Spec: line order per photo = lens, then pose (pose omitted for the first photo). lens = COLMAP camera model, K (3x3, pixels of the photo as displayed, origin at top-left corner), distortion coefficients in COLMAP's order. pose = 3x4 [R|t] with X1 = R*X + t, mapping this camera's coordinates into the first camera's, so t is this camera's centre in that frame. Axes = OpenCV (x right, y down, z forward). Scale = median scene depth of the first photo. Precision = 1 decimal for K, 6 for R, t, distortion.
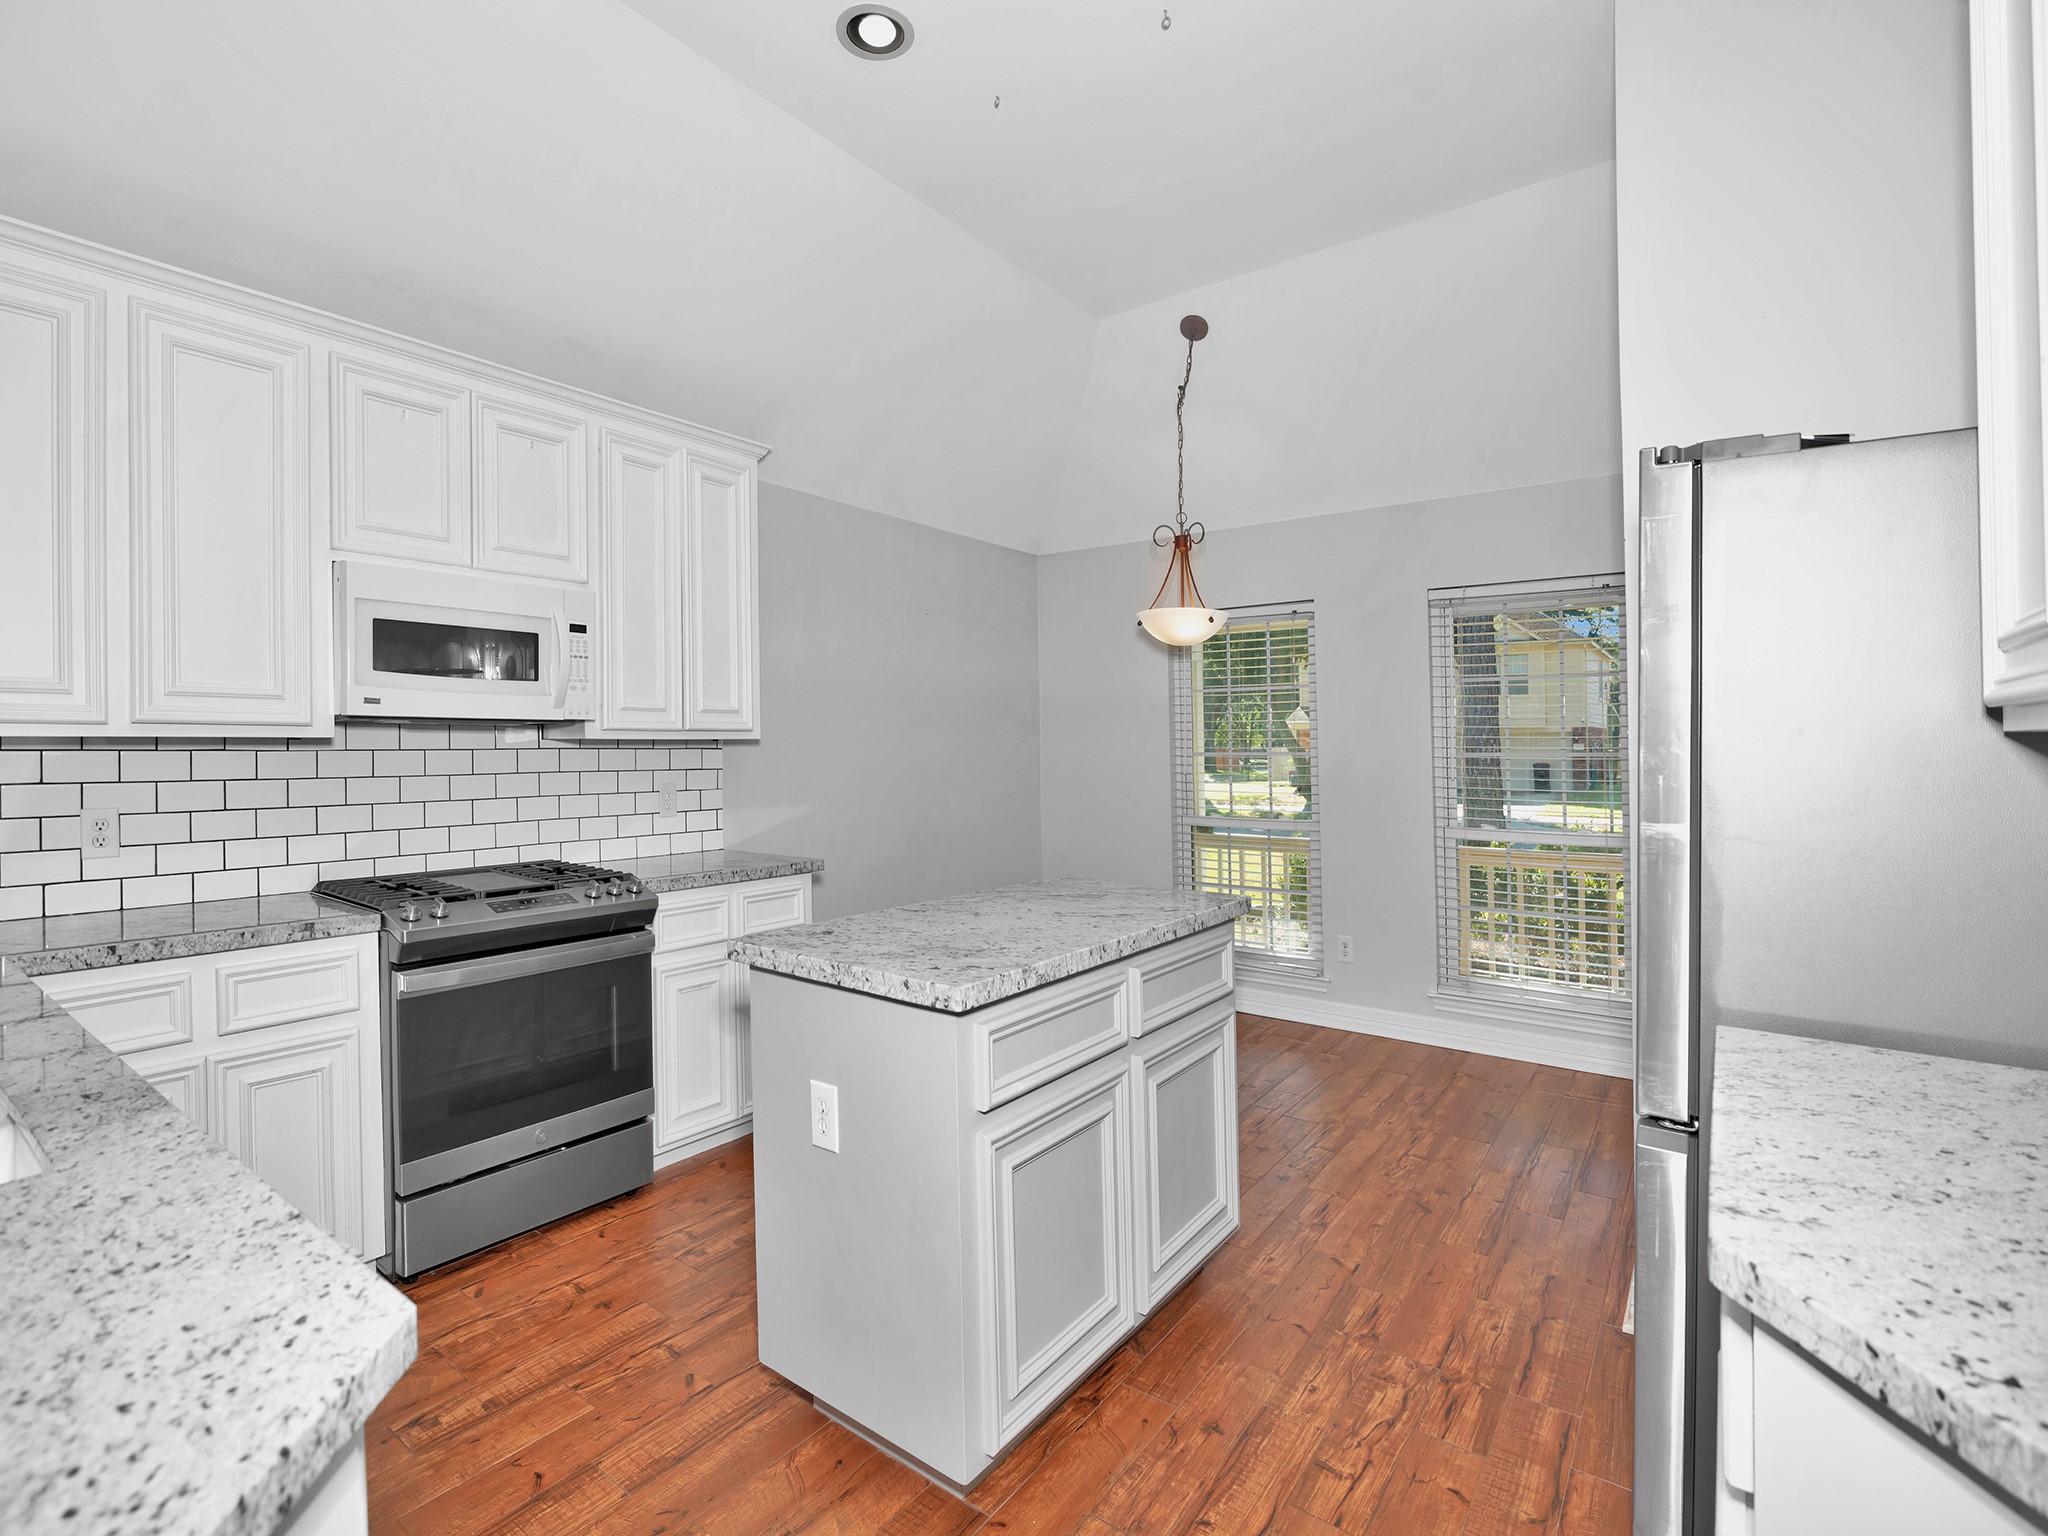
lens RADIAL K [[934.4, 0, 1018.5], [0, 934.4, 764.7], [0, 0, 1]] dist [-0.001744, -0.031397]
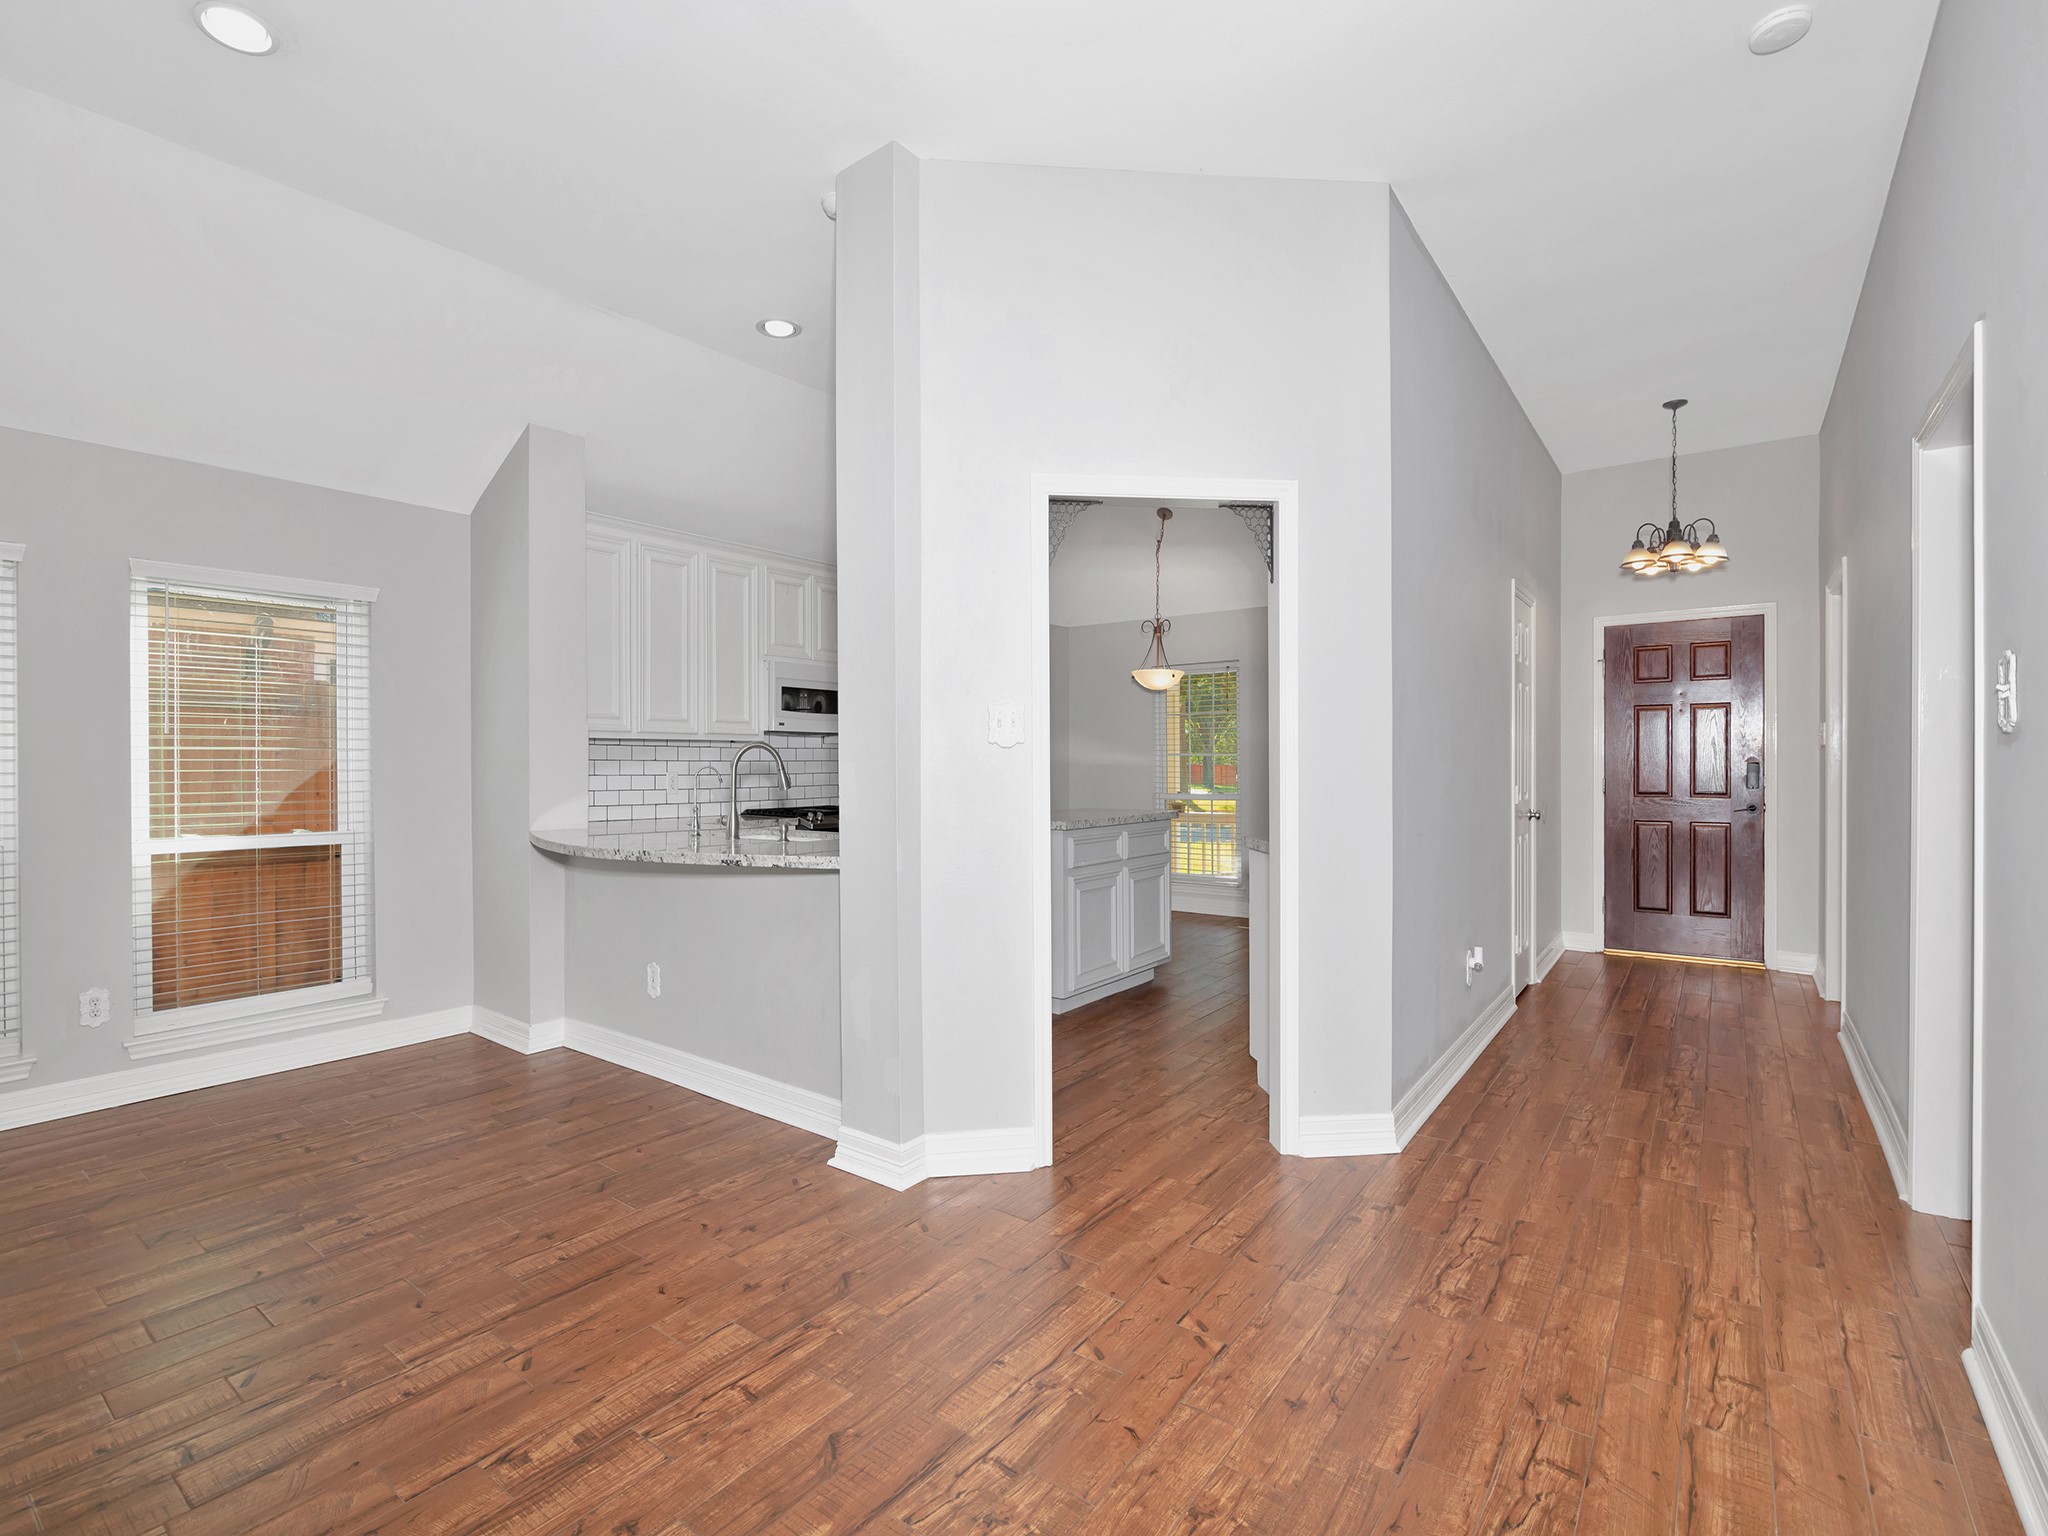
lens RADIAL K [[934.4, 0, 1018.5], [0, 934.4, 764.7], [0, 0, 1]] dist [-0.001744, -0.031397]
pose [[0.999900, -0.000619, -0.014109, -0.067994], [0.000665, 0.999995, 0.003222, 0.013585], [0.014107, -0.003231, 0.999895, -0.806801]]
